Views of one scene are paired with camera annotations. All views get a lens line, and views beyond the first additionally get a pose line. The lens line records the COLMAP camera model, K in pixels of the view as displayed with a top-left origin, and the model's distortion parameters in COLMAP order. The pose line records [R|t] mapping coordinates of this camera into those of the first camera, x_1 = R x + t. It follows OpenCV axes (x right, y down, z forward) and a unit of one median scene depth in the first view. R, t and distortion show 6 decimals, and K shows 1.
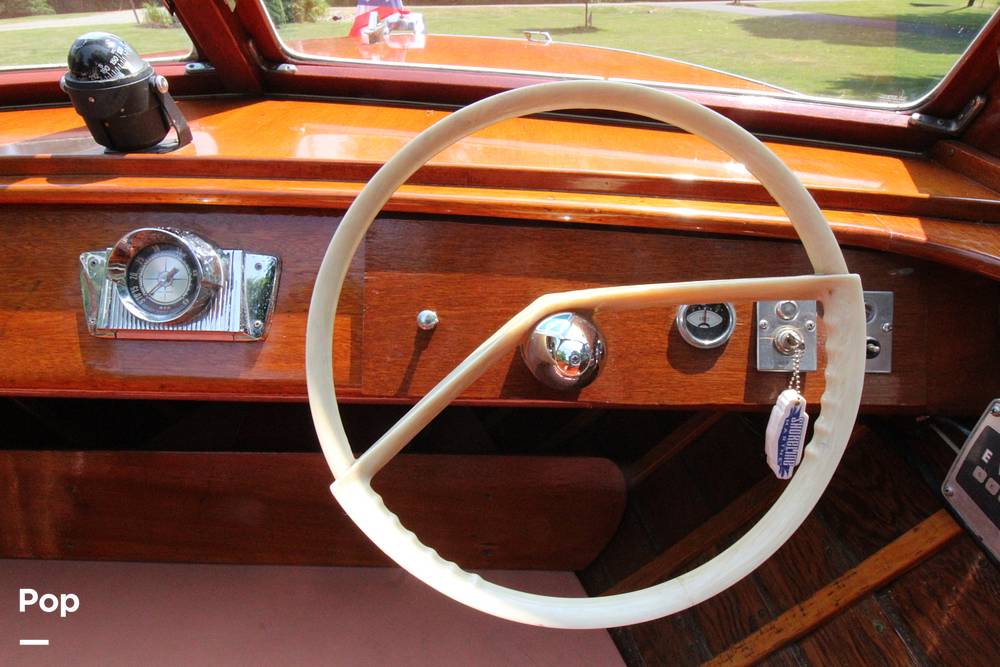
lens RADIAL K [[581.5, 0, 490.7], [0, 581.5, 332.4], [0, 0, 1]] dist [0.008017, -0.010366]
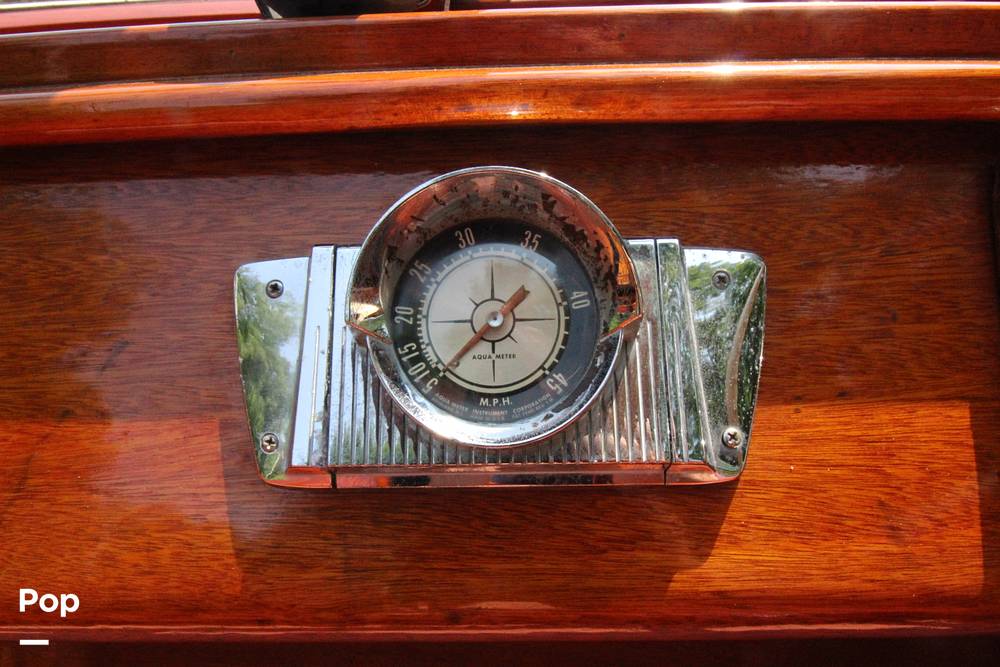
lens RADIAL K [[581.5, 0, 497.4], [0, 581.5, 334.3], [0, 0, 1]] dist [0.008017, -0.010366]
pose [[0.999315, -0.036980, -0.001153, -0.478017], [0.036644, 0.993583, -0.107008, -0.038772], [0.005102, 0.106892, 0.994258, 0.559145]]
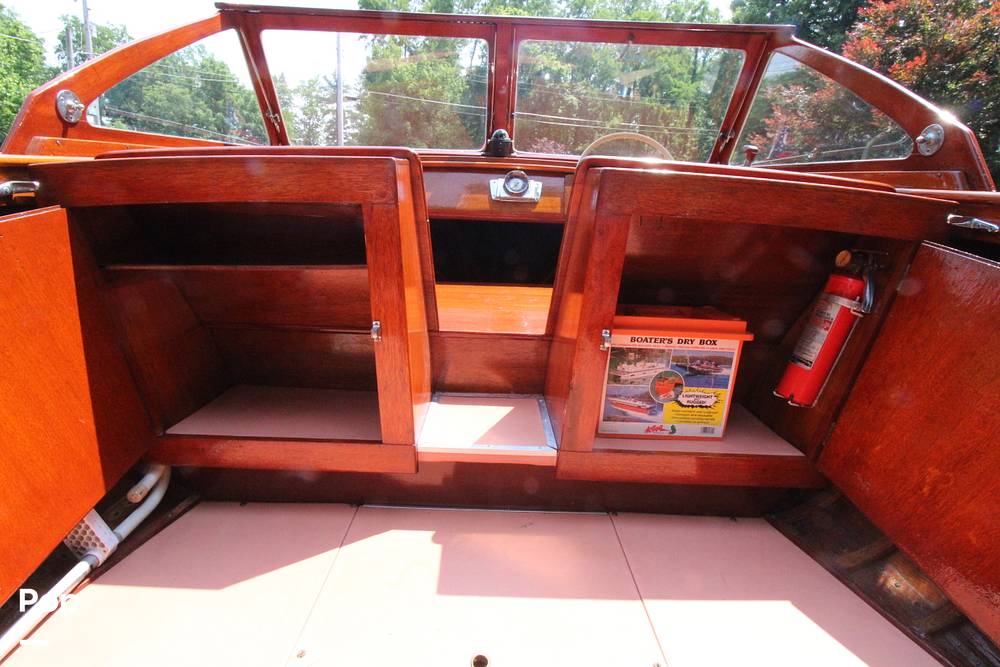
lens RADIAL K [[467.8, 0, 494.2], [0, 467.8, 328.5], [0, 0, 1]] dist [-0.002929, -0.009893]
pose [[0.997826, 0.038206, 0.053701, -0.725387], [-0.022958, 0.965285, -0.260187, 1.458796], [-0.061777, 0.258389, 0.964064, -1.562742]]
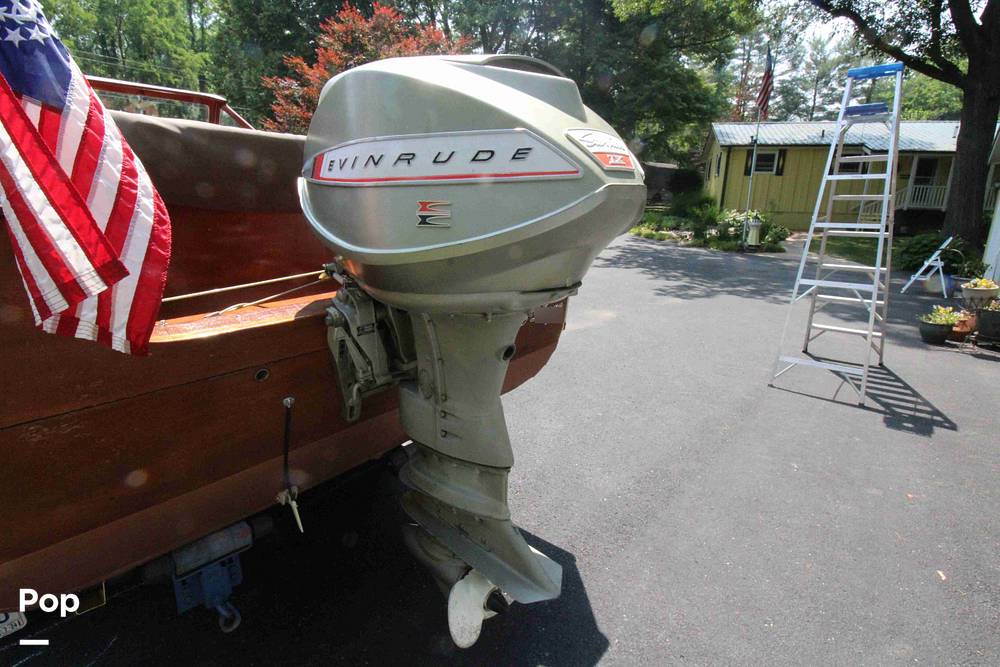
lens RADIAL K [[490.7, 0, 495.8], [0, 490.7, 329.7], [0, 0, 1]] dist [0.000072, -0.009617]
pose [[0.617197, -0.197072, 0.761729, -2.041742], [0.383160, 0.920854, -0.072218, 3.340133], [-0.687209, 0.336437, 0.643858, -4.600050]]
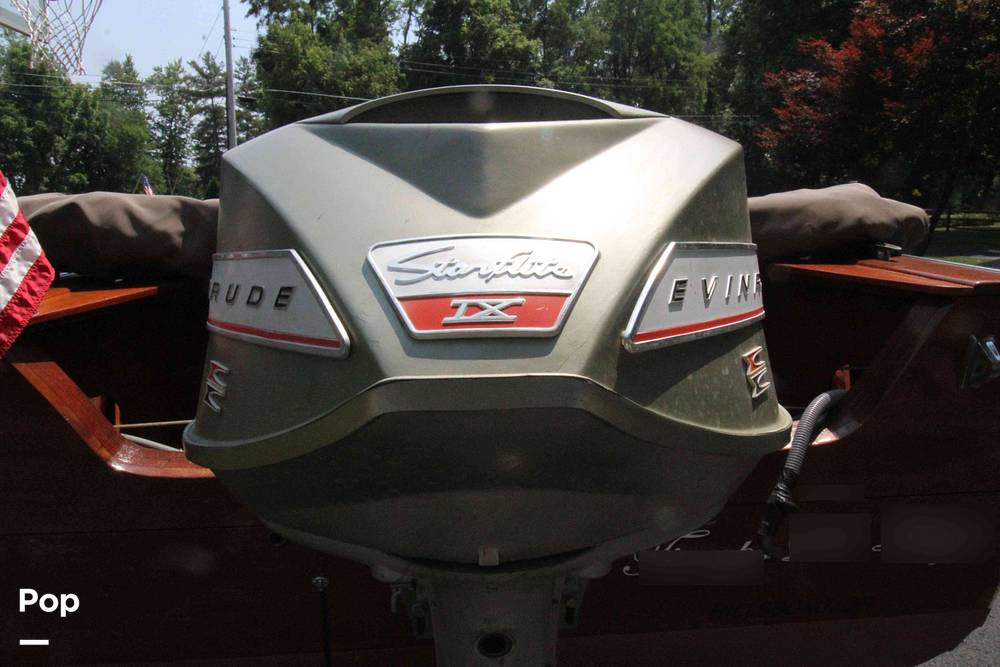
lens RADIAL K [[714.3, 0, 496.3], [0, 714.3, 325.0], [0, 0, 1]] dist [0.018898, -0.015503]
pose [[0.994150, -0.019643, 0.106204, -0.985874], [0.058455, 0.924714, -0.376148, 3.276840], [-0.090820, 0.380155, 0.920453, -4.827456]]
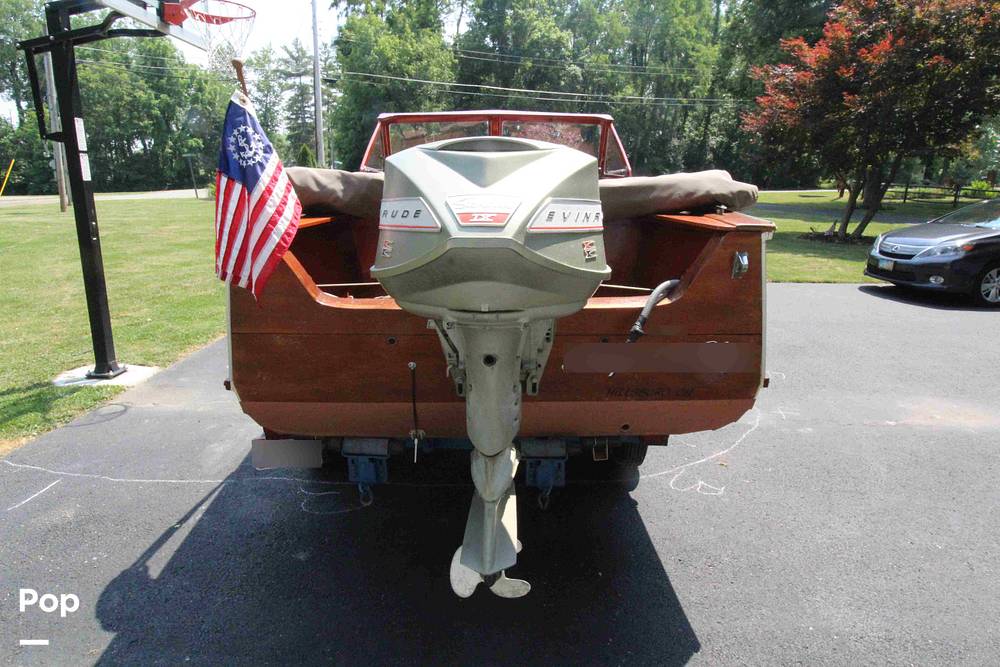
lens RADIAL K [[581.5, 0, 498.7], [0, 581.5, 326.1], [0, 0, 1]] dist [0.008017, -0.010366]
pose [[0.998270, 0.004708, 0.058604, -0.979176], [0.012448, 0.957260, -0.288960, 3.832606], [-0.057460, 0.289190, 0.955546, -5.800460]]
